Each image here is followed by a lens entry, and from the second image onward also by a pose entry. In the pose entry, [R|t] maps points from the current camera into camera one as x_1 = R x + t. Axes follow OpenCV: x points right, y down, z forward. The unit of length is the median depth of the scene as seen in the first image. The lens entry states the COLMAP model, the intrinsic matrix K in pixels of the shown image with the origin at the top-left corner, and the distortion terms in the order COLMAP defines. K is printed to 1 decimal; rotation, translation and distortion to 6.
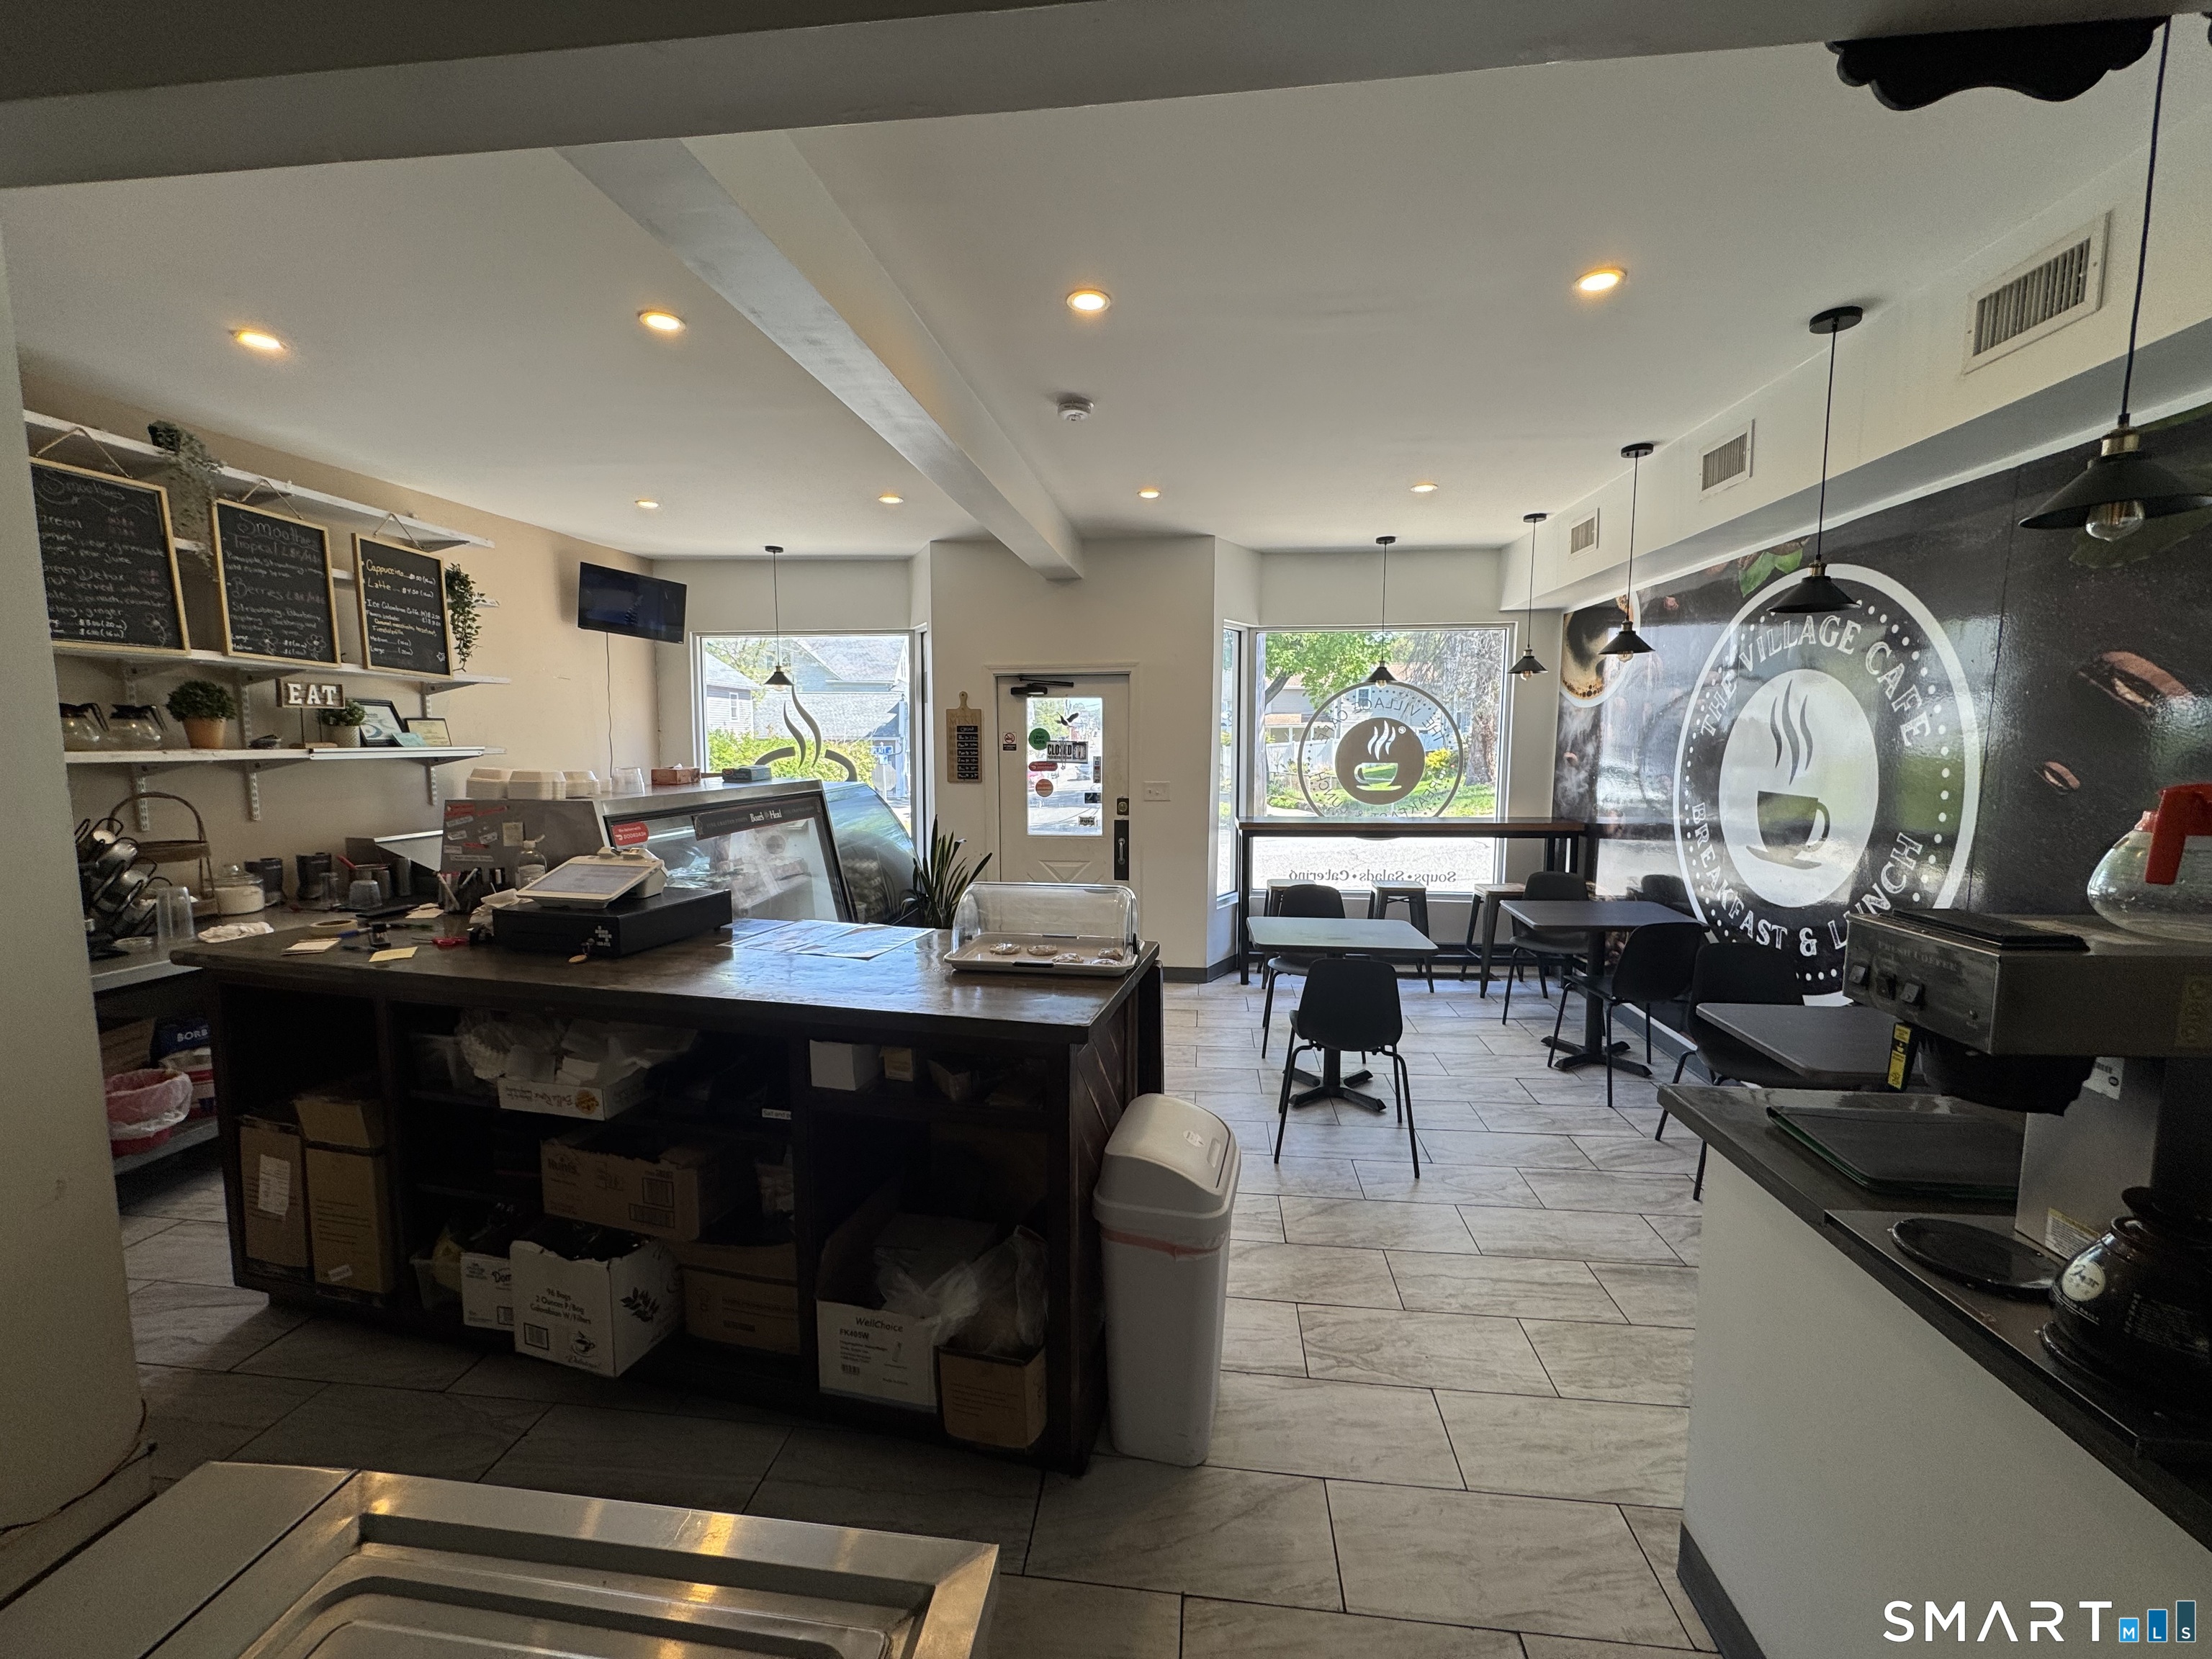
lens RADIAL K [[879.7, 0, 1105.7], [0, 879.7, 831.0], [0, 0, 1]] dist [-0.004964, 0.000771]
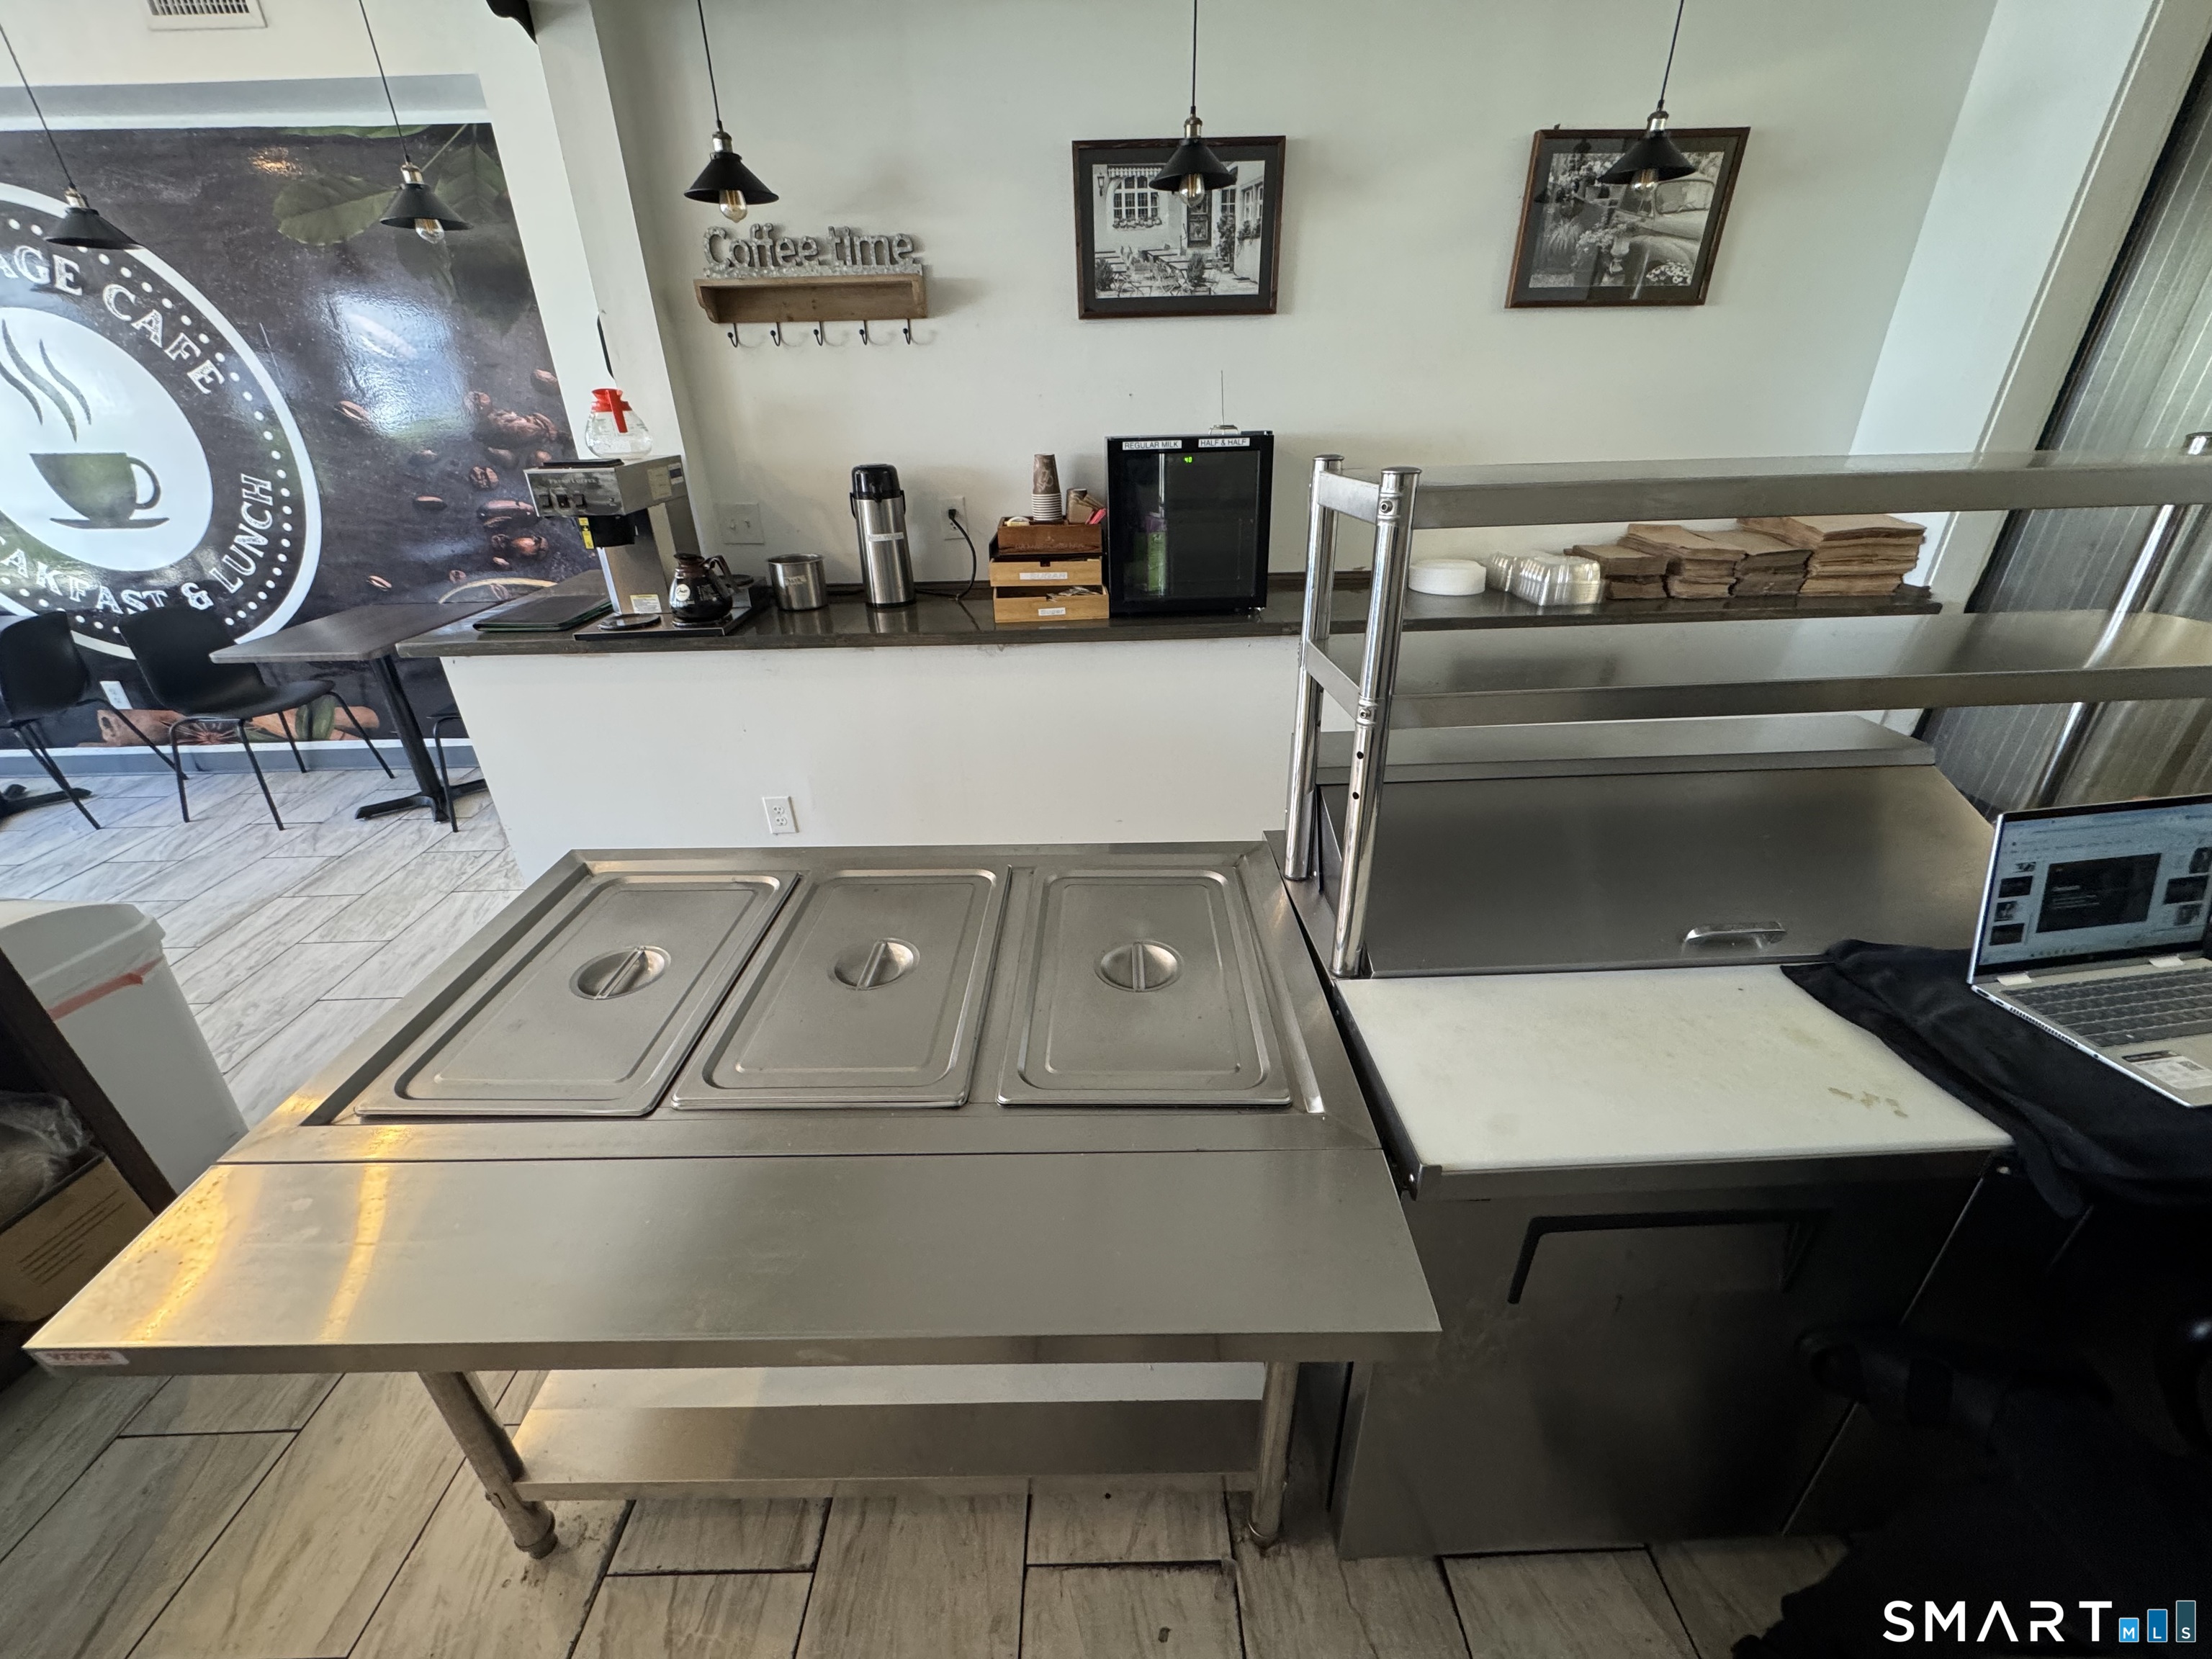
lens RADIAL K [[879.7, 0, 1103.6], [0, 879.7, 827.3], [0, 0, 1]] dist [-0.004964, 0.000771]
pose [[-0.132288, -0.443494, 0.886461, -0.406346], [0.123125, 0.880042, 0.458657, 0.018111], [-0.983534, 0.169821, -0.061814, 0.007717]]
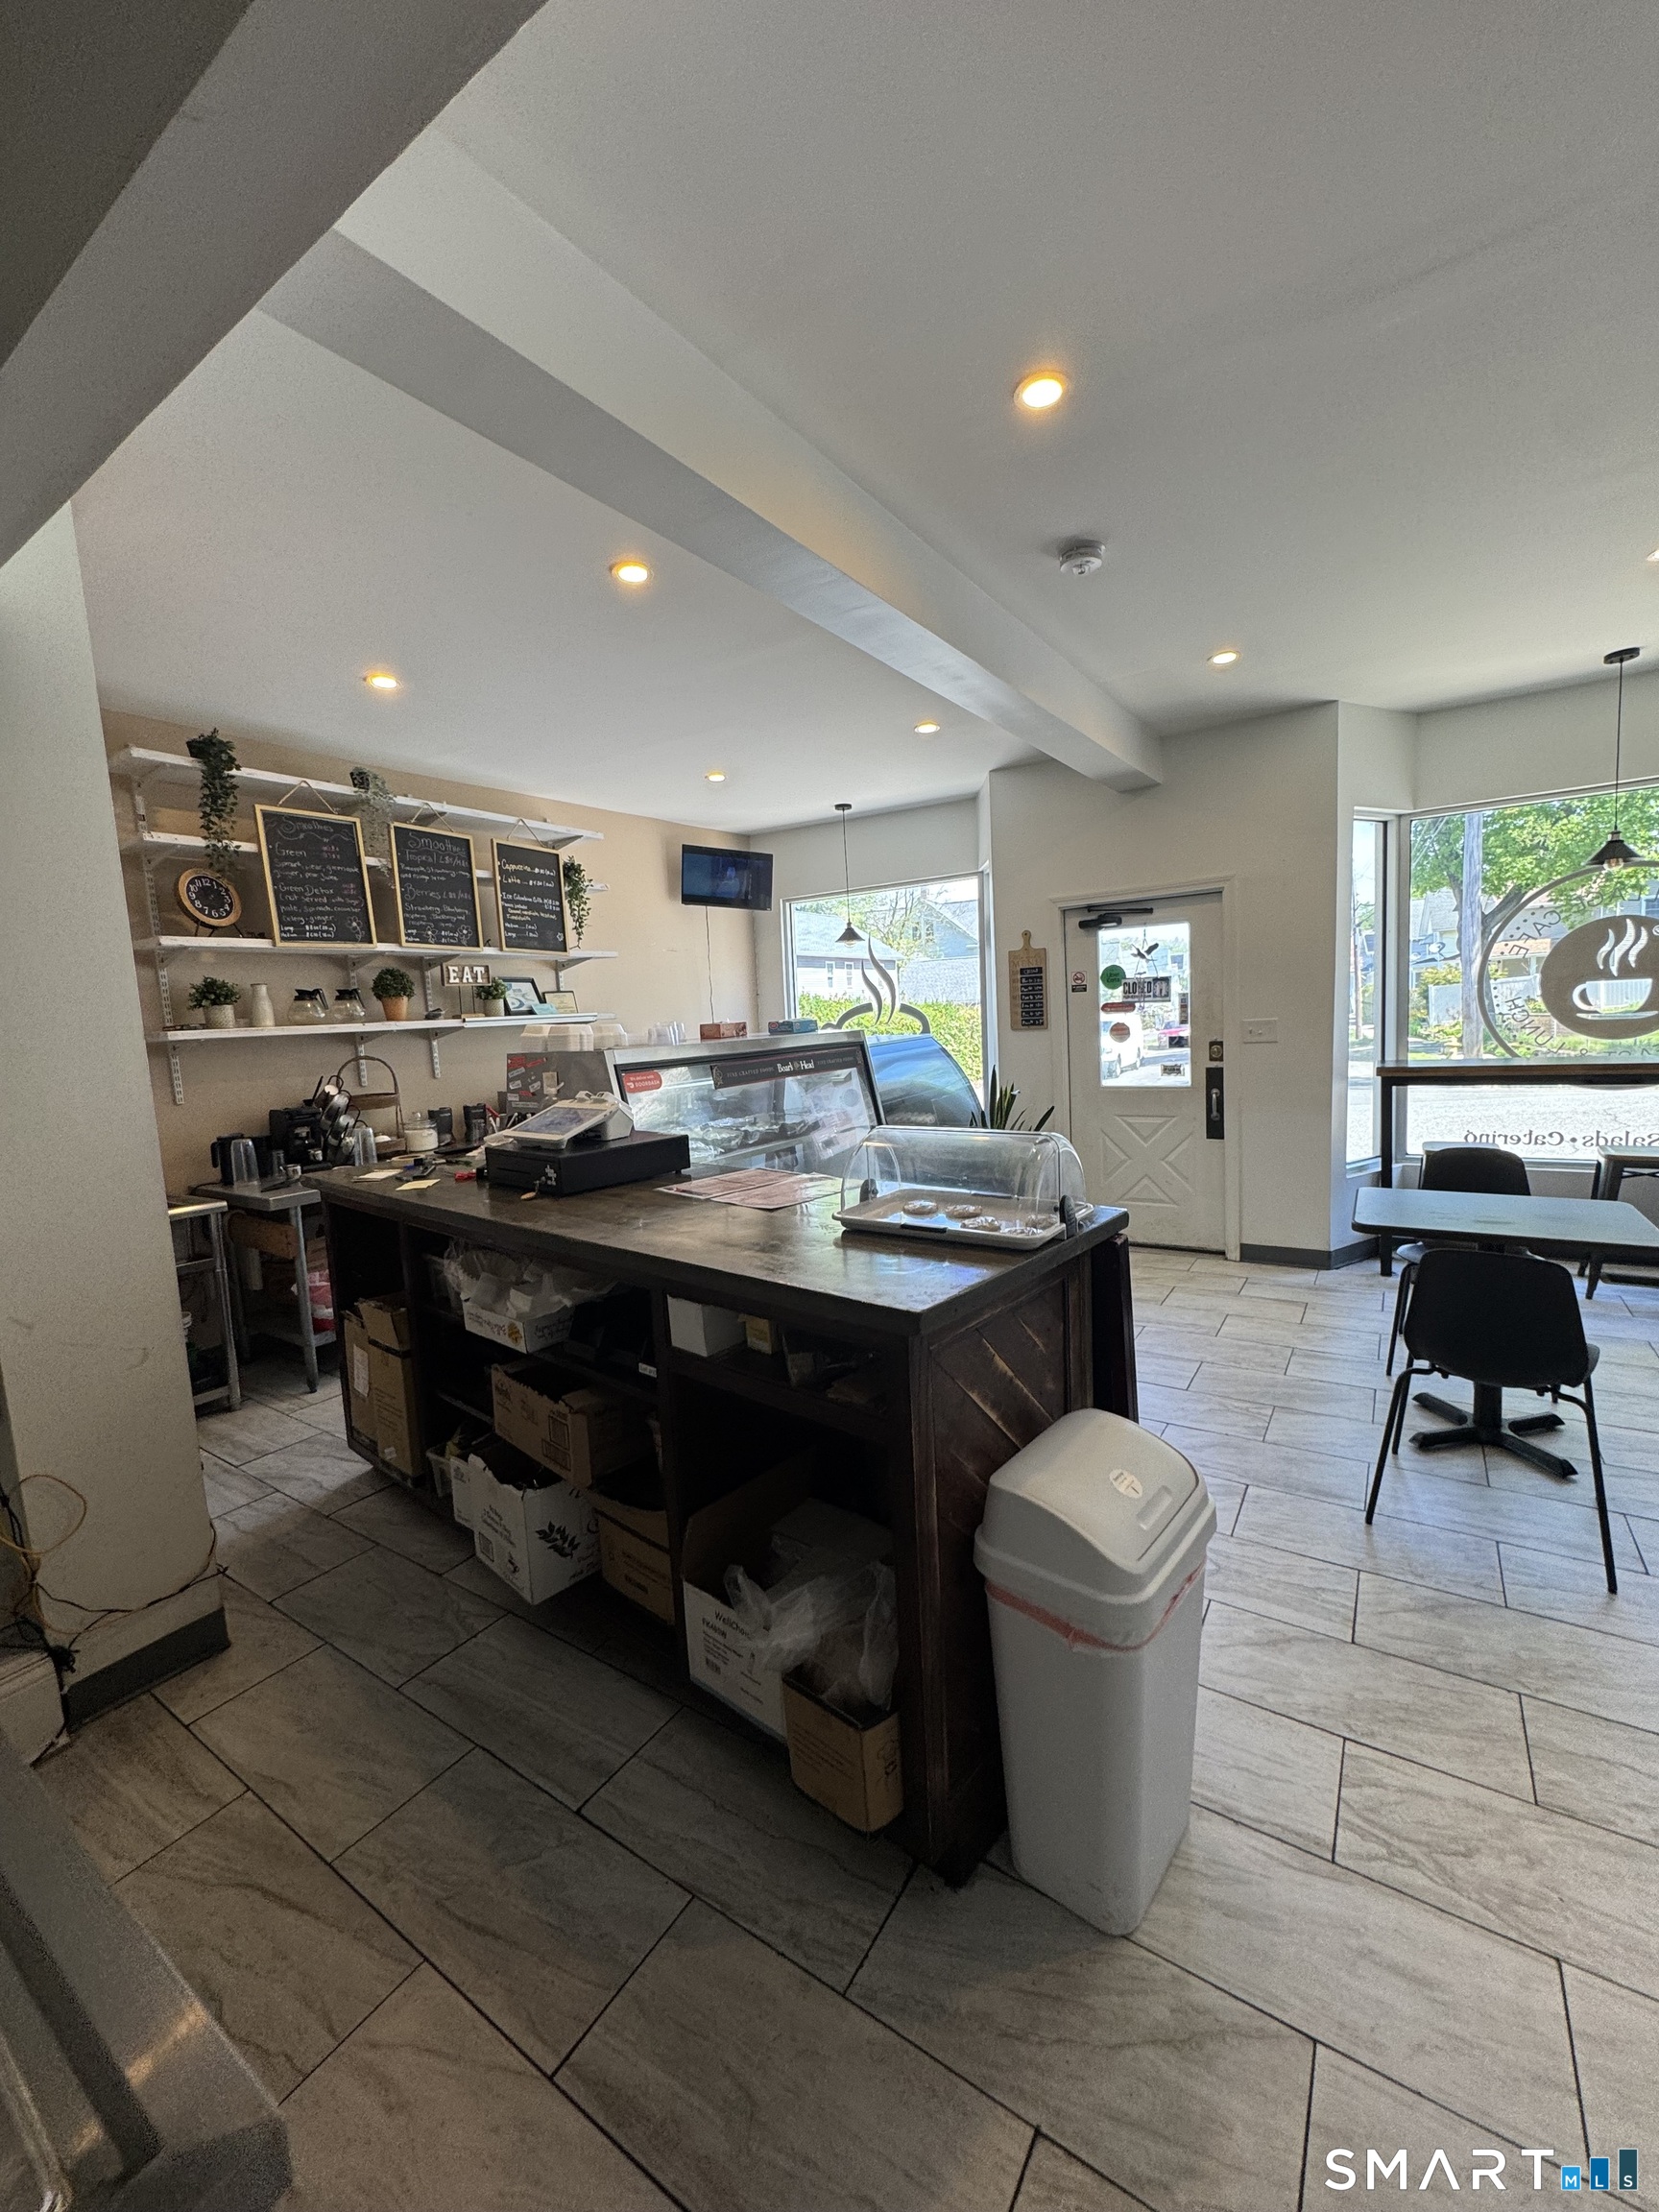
lens RADIAL K [[879.7, 0, 829.6], [0, 879.7, 1107.4], [0, 0, 1]] dist [-0.004964, 0.000771]
pose [[0.890062, 0.000420, -0.455839, 0.115737], [0.007454, 0.999852, 0.015475, 0.015981], [0.455778, -0.017172, 0.889928, 0.138581]]
